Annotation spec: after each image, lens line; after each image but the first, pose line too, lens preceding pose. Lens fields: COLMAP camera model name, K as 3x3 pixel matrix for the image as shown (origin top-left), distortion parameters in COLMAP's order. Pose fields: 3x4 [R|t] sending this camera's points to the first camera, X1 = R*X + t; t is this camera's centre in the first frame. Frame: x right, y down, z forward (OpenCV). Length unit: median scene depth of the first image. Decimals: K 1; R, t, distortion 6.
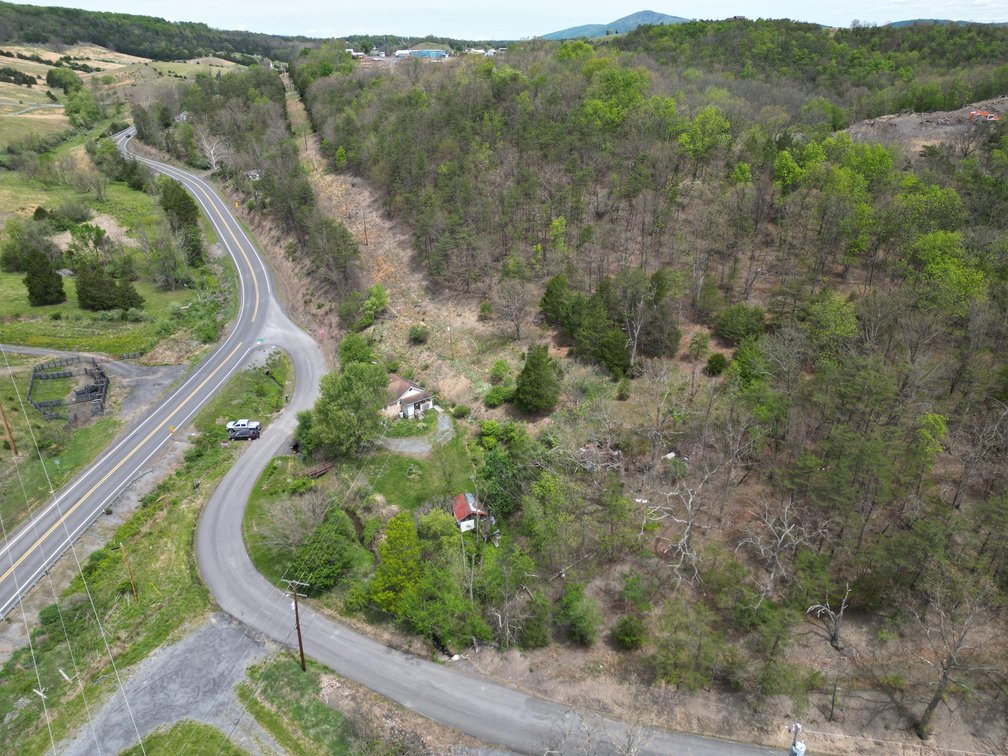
lens RADIAL K [[715.6, 0, 505.0], [0, 715.6, 346.8], [0, 0, 1]] dist [0.094341, -0.099967]
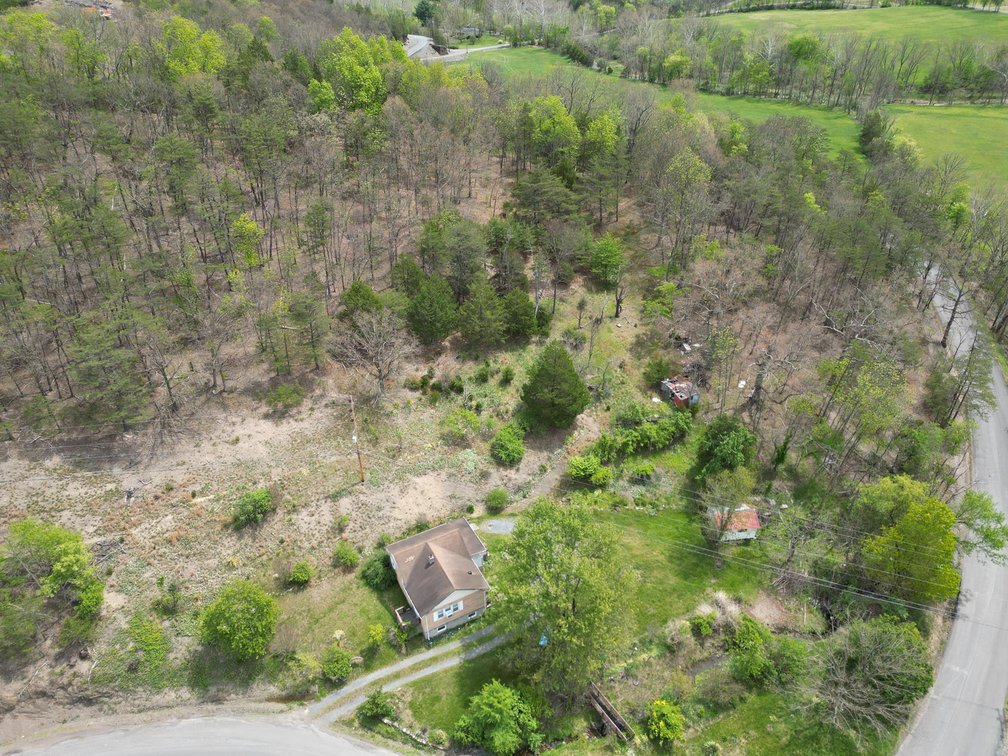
lens RADIAL K [[700.4, 0, 504.0], [0, 700.4, 378.0], [0, 0, 1]] dist [0.091508, -0.087270]
pose [[0.160008, -0.529504, 0.833080, -0.523493], [0.387446, 0.809916, 0.440365, -0.277671], [-0.907900, 0.252312, 0.334747, 0.706867]]
